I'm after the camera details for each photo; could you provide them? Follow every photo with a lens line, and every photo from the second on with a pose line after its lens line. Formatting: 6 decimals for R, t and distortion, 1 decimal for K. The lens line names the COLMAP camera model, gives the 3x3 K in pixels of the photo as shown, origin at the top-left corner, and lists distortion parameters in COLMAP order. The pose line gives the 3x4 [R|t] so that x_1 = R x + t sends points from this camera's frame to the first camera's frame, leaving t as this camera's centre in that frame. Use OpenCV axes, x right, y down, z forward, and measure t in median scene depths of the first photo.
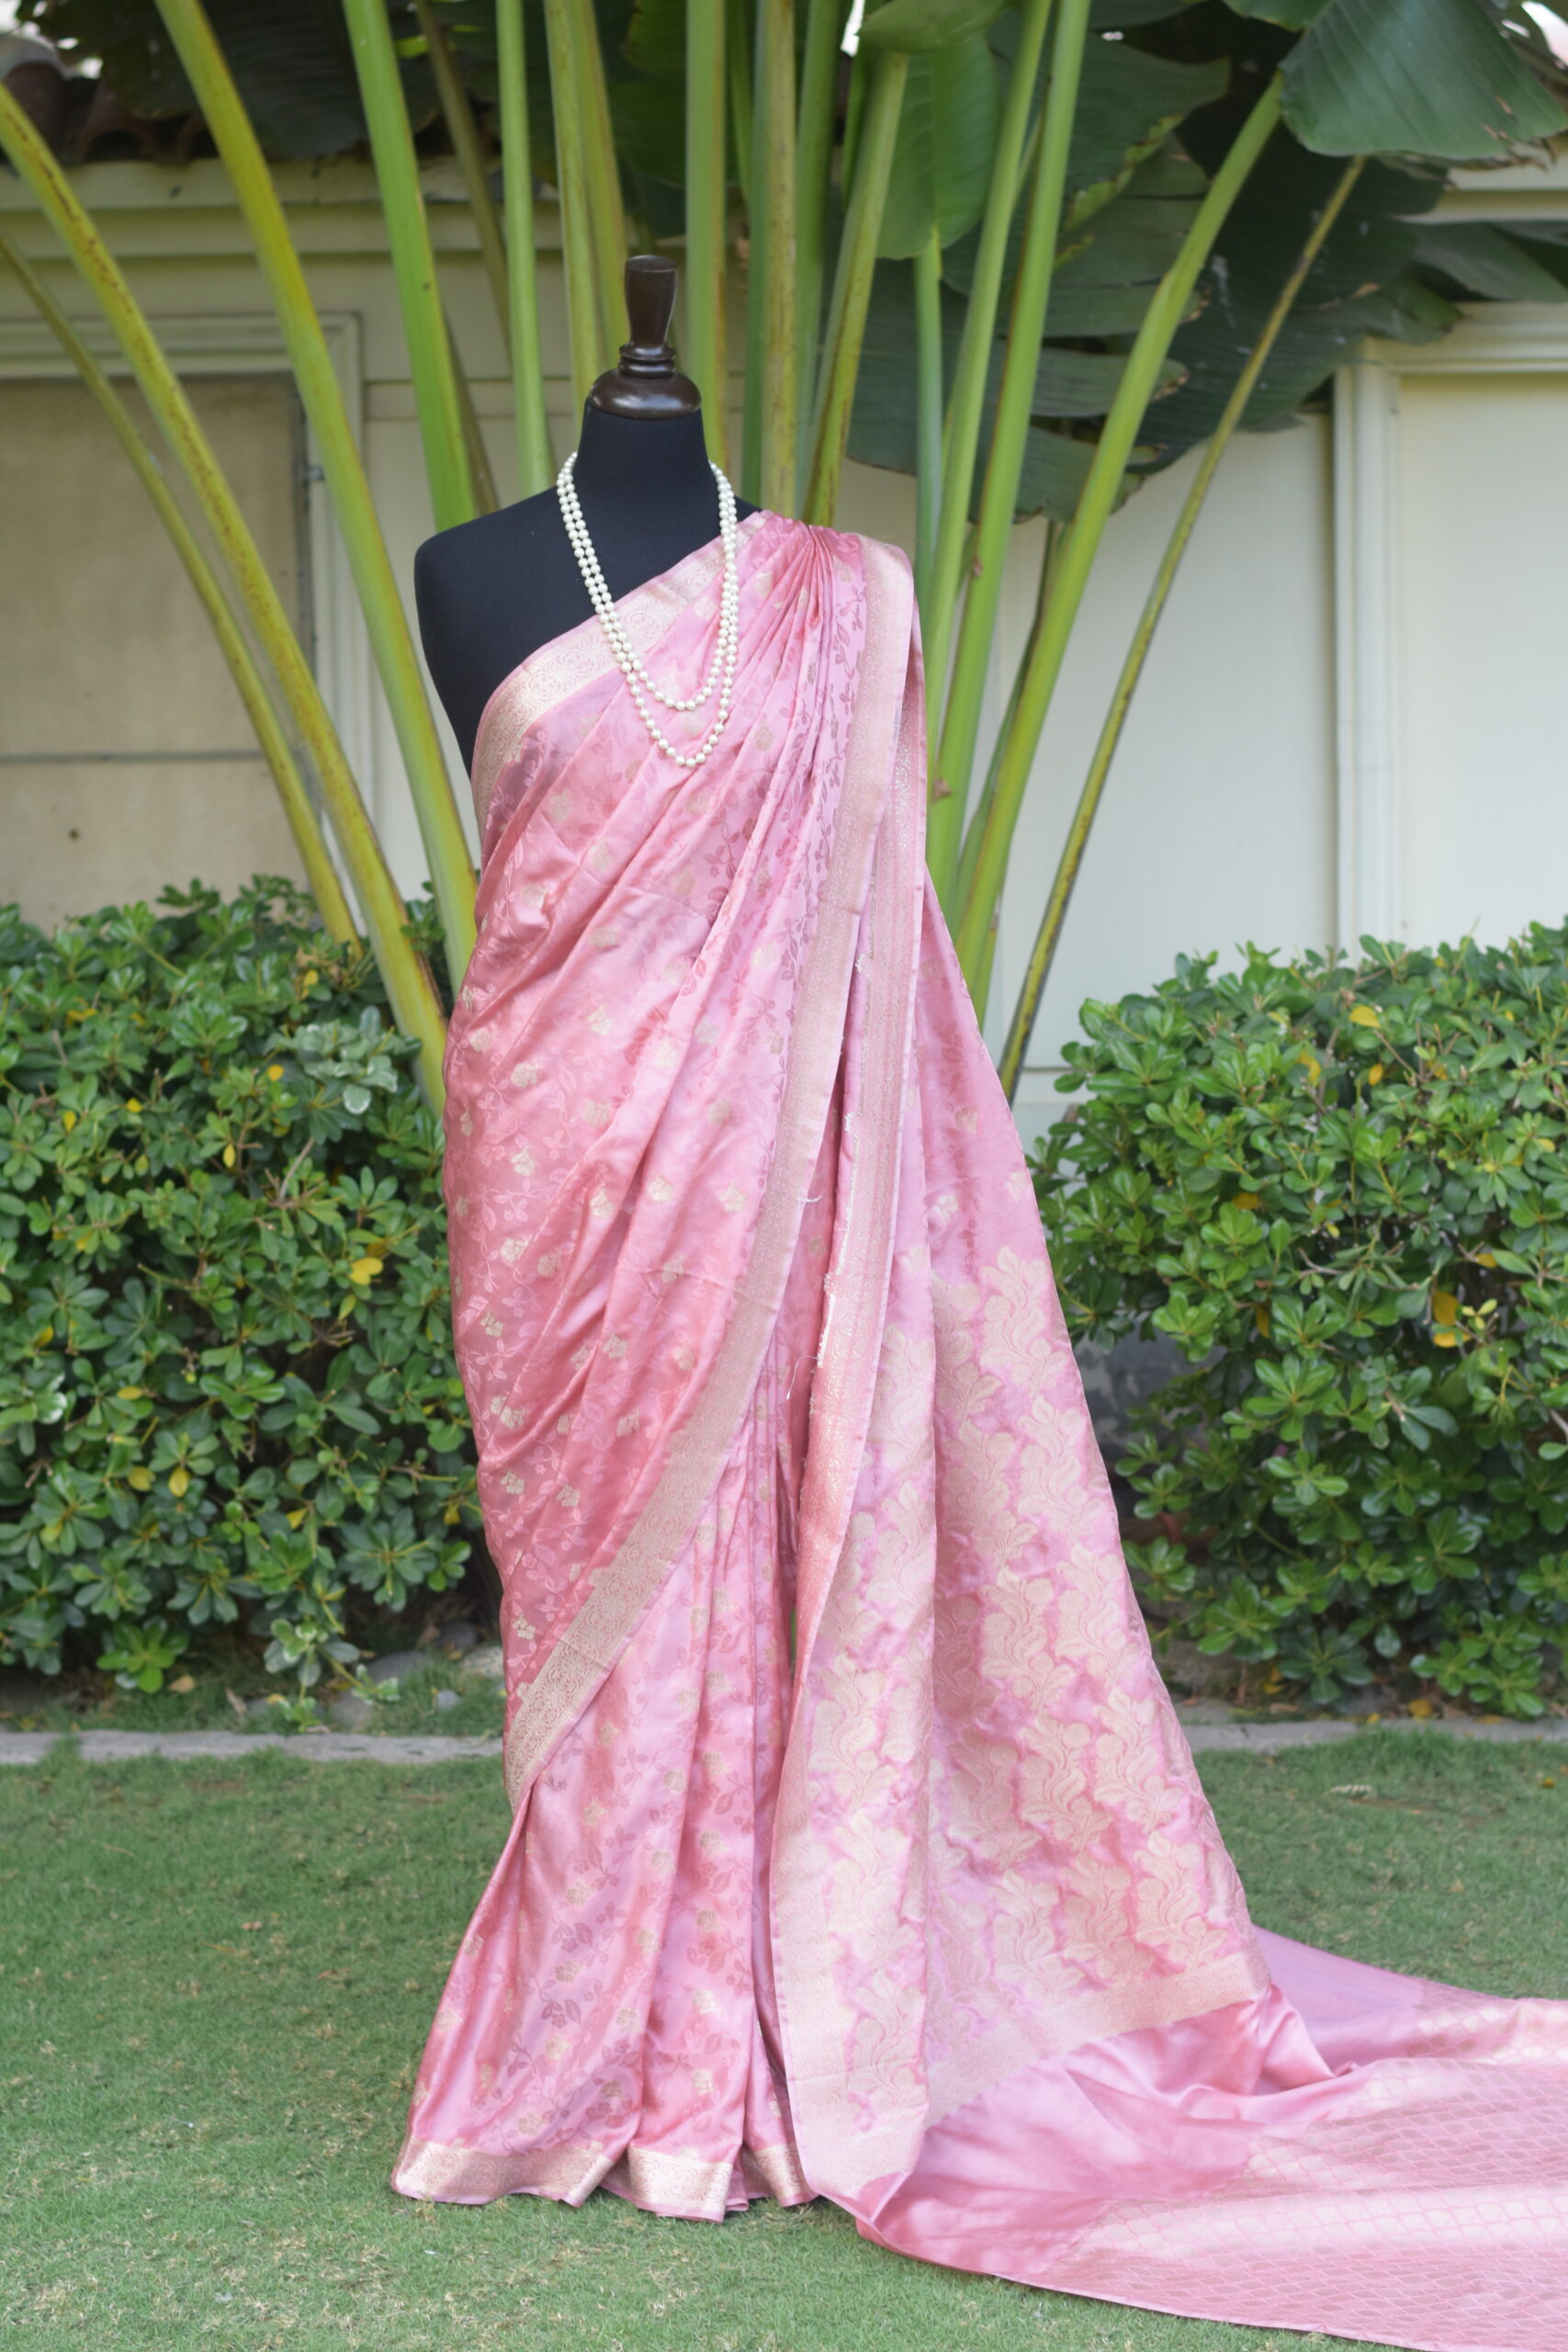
lens RADIAL K [[5153.7, 0, 784.0], [0, 5153.7, 1176.0], [0, 0, 1]] dist [-0.042449, -0.420311]
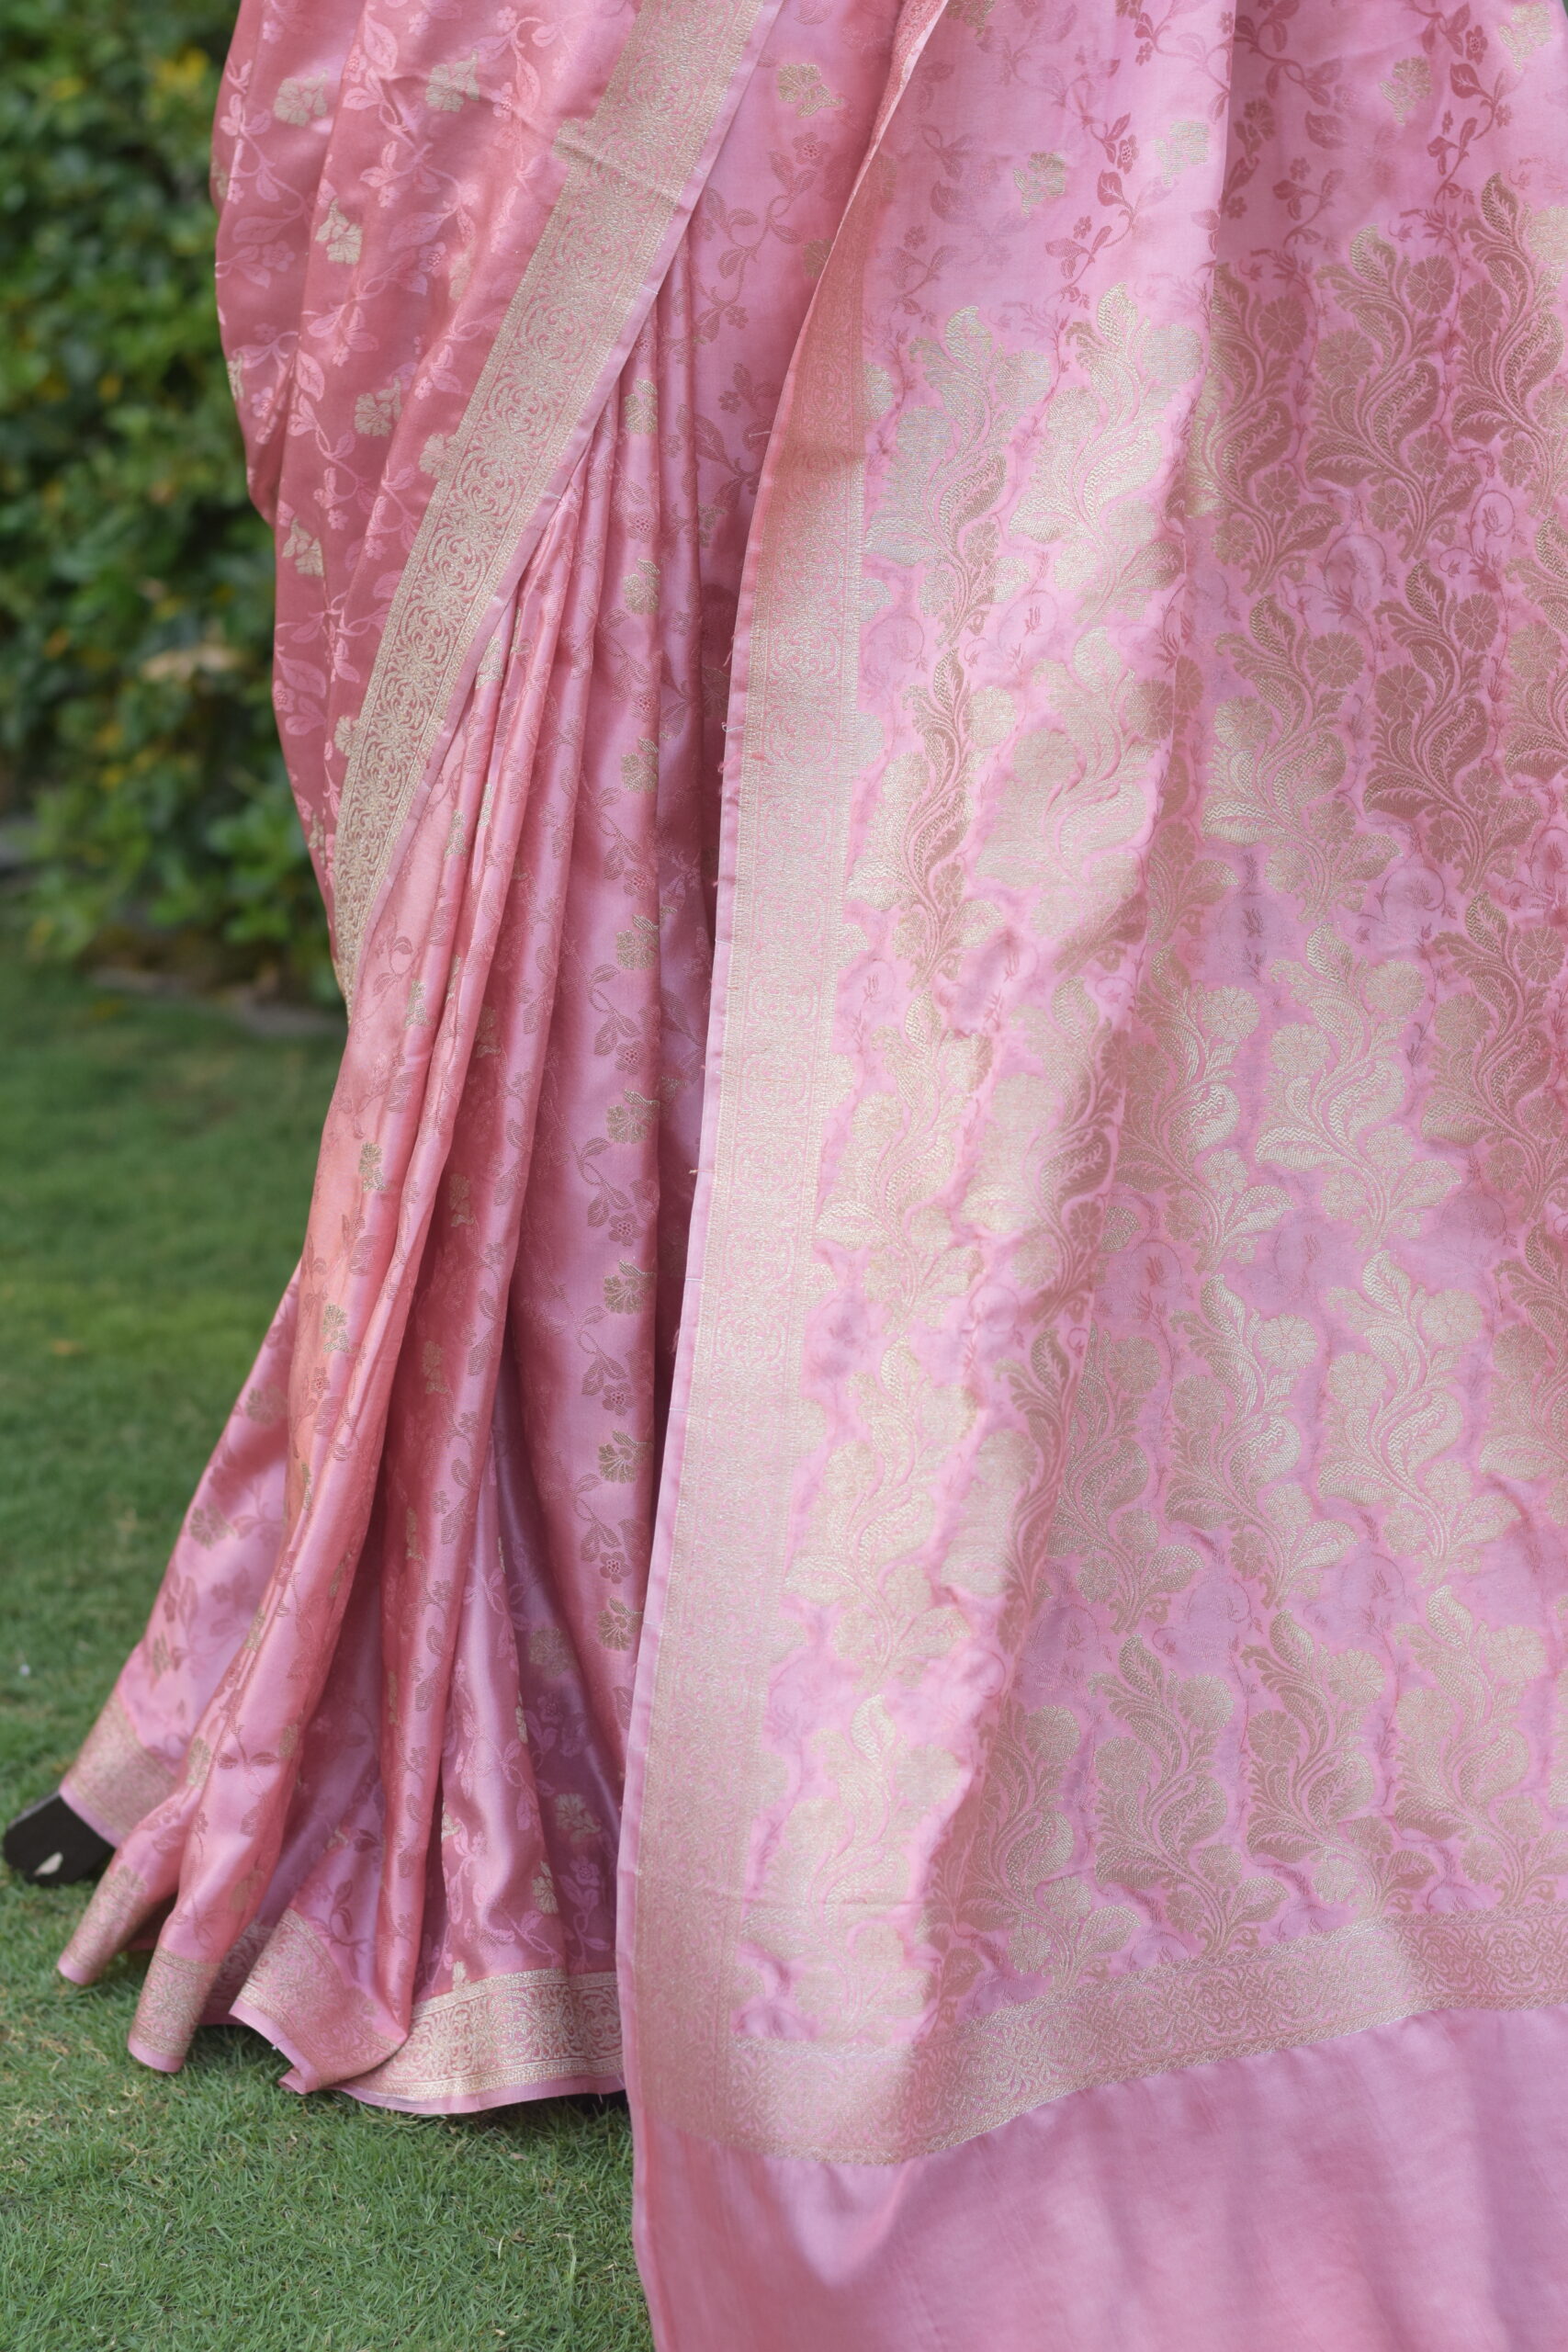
lens RADIAL K [[5424.8, 0, 853.0], [0, 5424.8, 1136.7], [0, 0, 1]] dist [-0.109127, -0.019586]
pose [[0.786793, 0.177782, -0.591059, 0.310565], [-0.150079, 0.983984, 0.096190, 0.058916], [0.598693, 0.013023, 0.800873, 0.620930]]
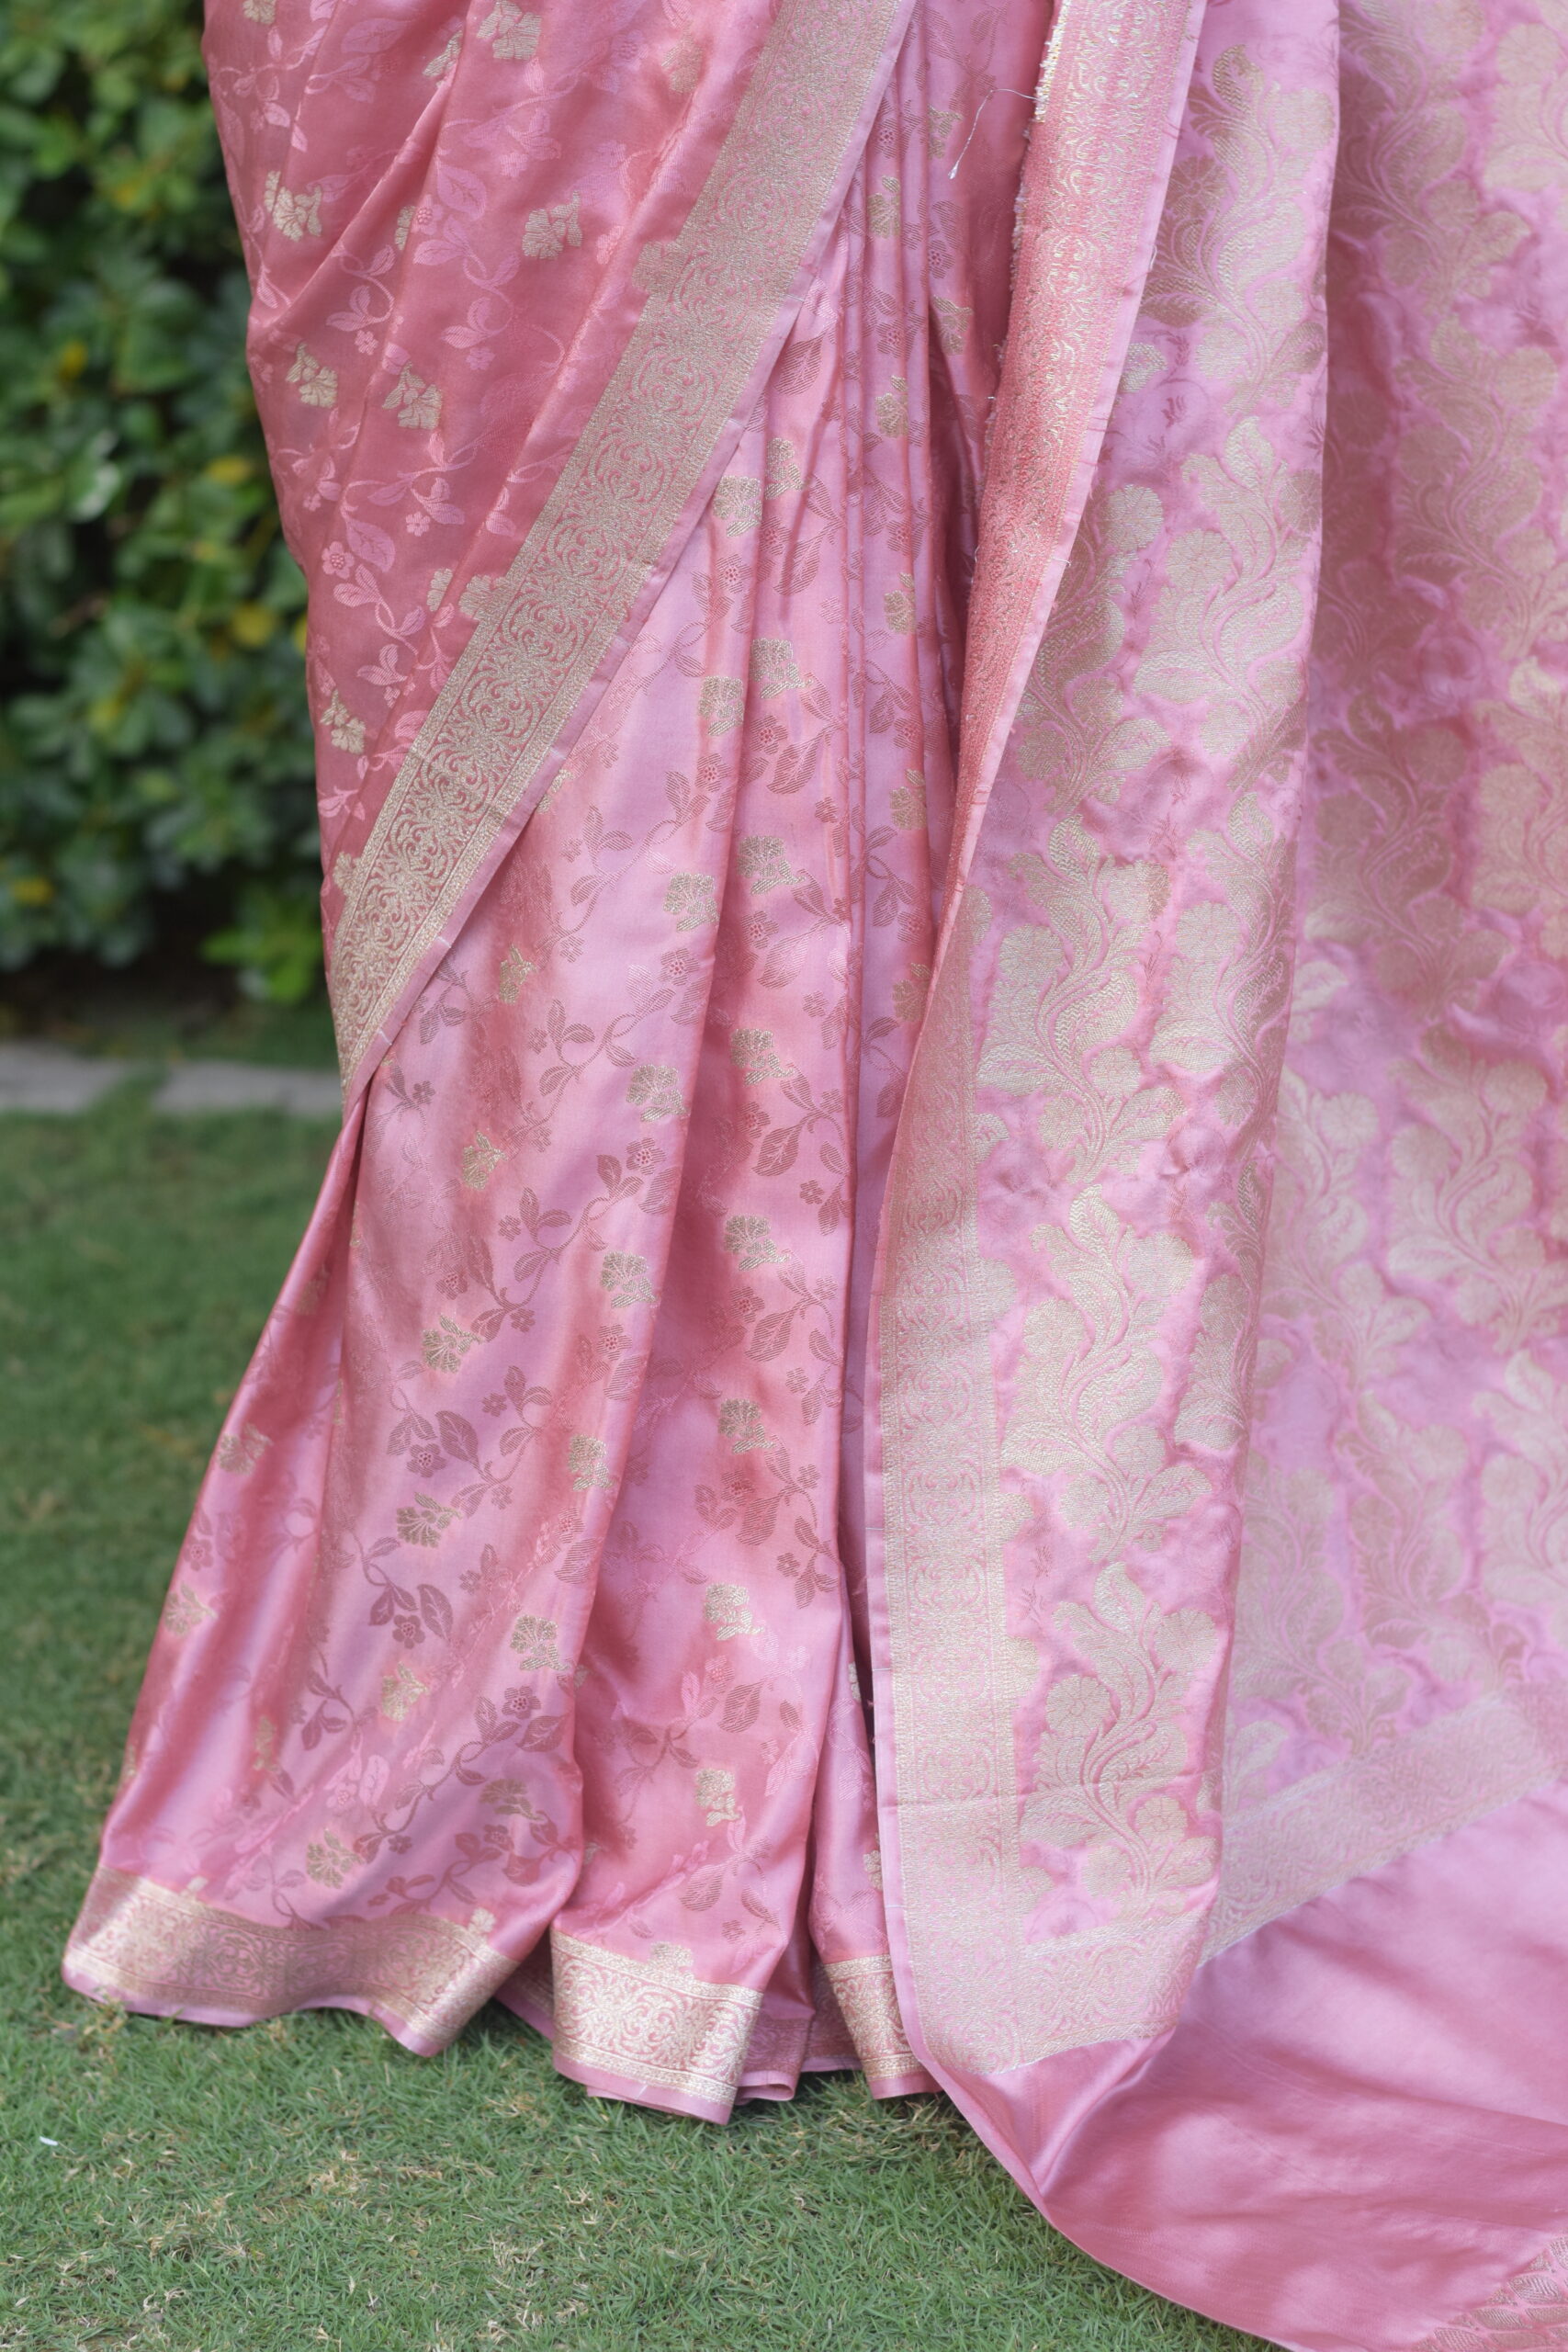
lens RADIAL K [[5424.8, 0, 853.0], [0, 5424.8, 1136.7], [0, 0, 1]] dist [-0.109127, -0.019586]
pose [[0.980573, 0.047863, -0.190228, 0.079664], [-0.031167, 0.995471, 0.089815, 0.080605], [0.193665, -0.082142, 0.977623, 0.566744]]
